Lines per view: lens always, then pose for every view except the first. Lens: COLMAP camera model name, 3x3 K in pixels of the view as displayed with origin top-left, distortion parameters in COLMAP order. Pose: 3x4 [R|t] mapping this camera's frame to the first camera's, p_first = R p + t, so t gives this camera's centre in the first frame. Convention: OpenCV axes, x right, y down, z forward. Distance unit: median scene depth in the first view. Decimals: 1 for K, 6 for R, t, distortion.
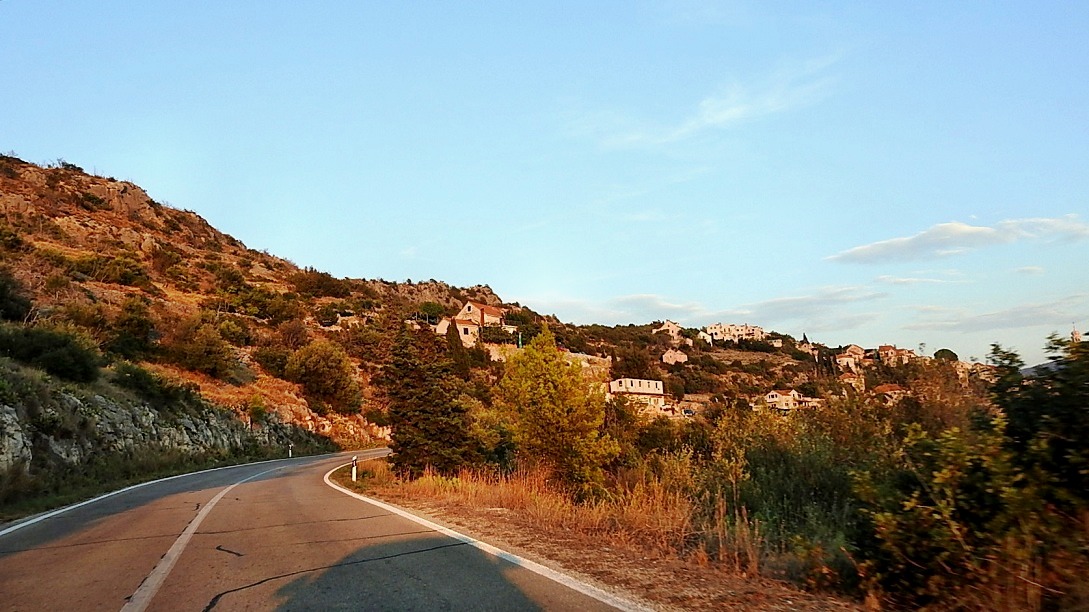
lens RADIAL K [[760.7, 0, 559.8], [0, 760.7, 306.9], [0, 0, 1]] dist [-0.023215, 0.001849]
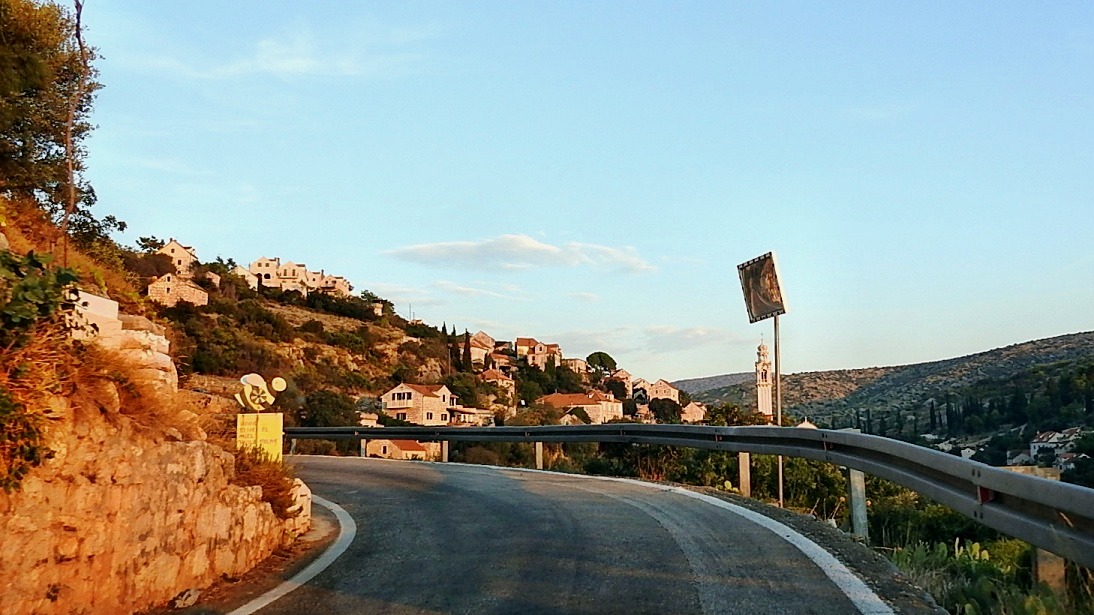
lens RADIAL K [[764.2, 0, 562.3], [0, 764.2, 308.4], [0, 0, 1]] dist [-0.023215, 0.001849]
pose [[0.806128, 0.143426, 0.574096, 0.069744], [-0.133798, 0.989235, -0.059264, 0.062884], [-0.576416, -0.029039, 0.816641, 0.450252]]
